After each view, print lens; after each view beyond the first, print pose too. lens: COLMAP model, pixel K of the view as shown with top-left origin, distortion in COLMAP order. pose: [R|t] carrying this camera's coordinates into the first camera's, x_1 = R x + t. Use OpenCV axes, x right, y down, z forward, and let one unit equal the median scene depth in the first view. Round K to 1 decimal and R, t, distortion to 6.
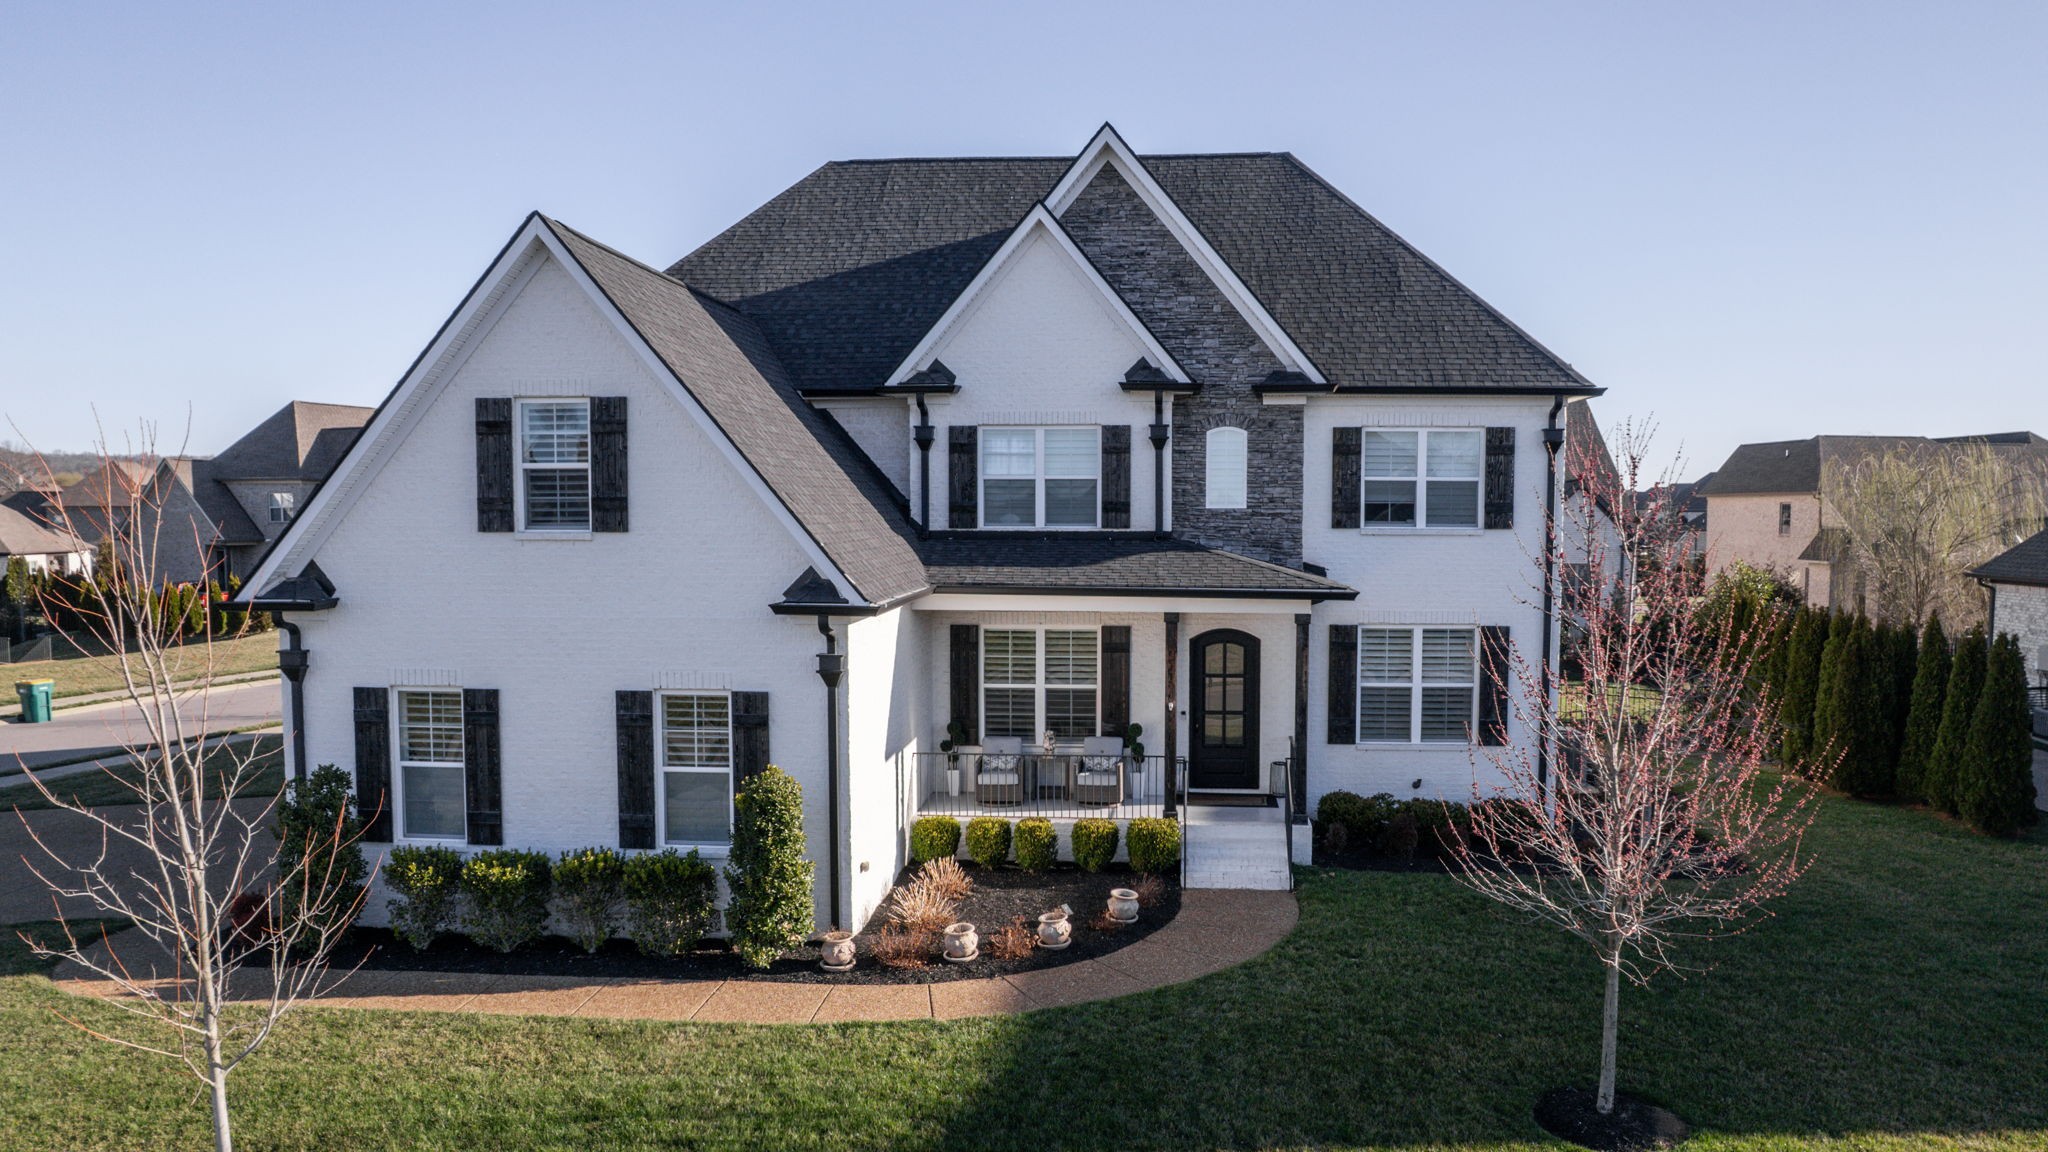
lens RADIAL K [[1380.6, 0, 931.8], [0, 1380.6, 482.7], [0, 0, 1]] dist [-0.041066, -0.000995]
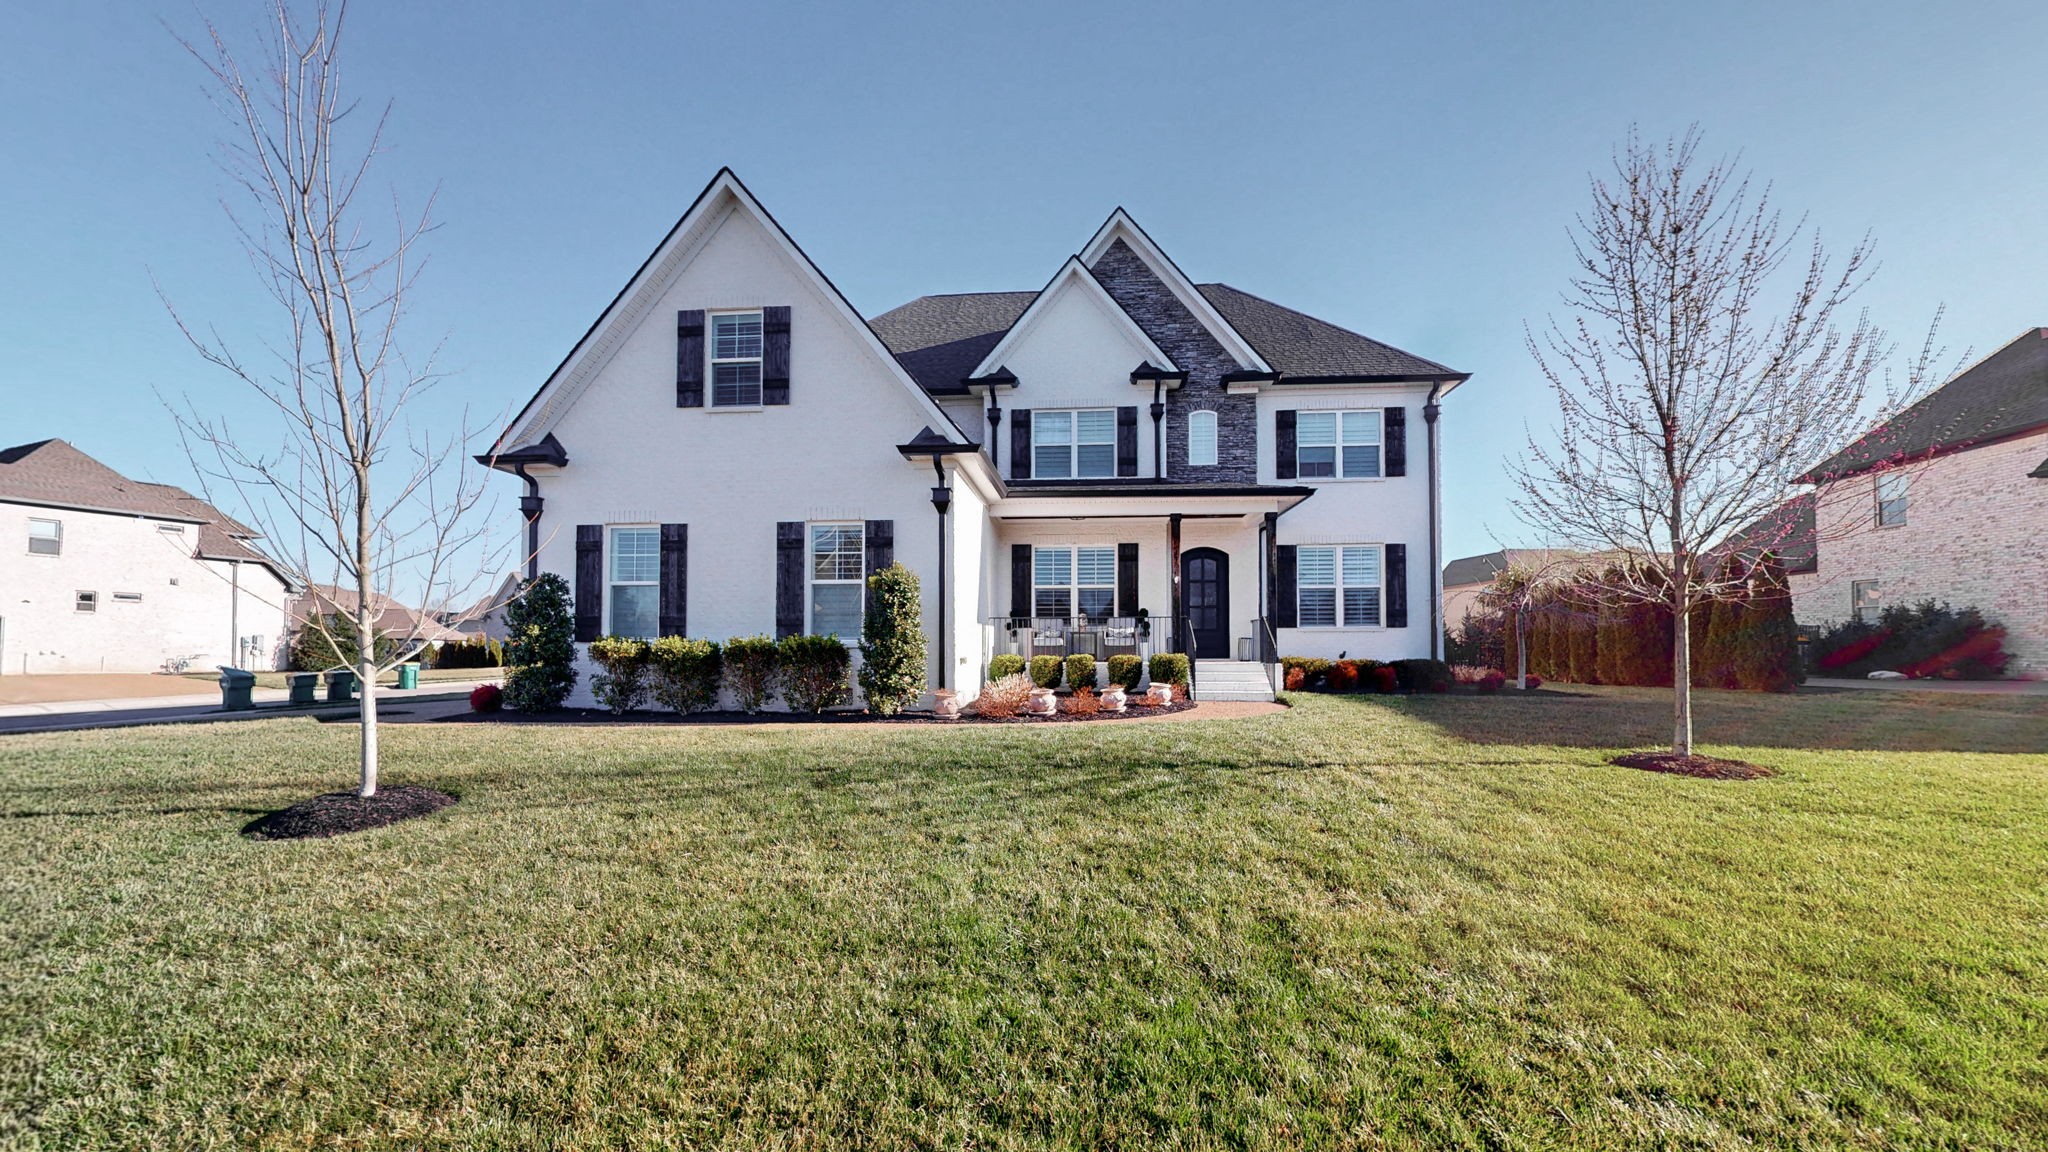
lens RADIAL K [[783.7, 0, 968.4], [0, 783.7, 567.6], [0, 0, 1]] dist [0.006962, -0.000050]
pose [[0.999943, 0.007593, 0.007480, -0.038757], [-0.007064, 0.997635, -0.068369, 0.187131], [-0.007982, 0.068312, 0.997632, 0.189618]]
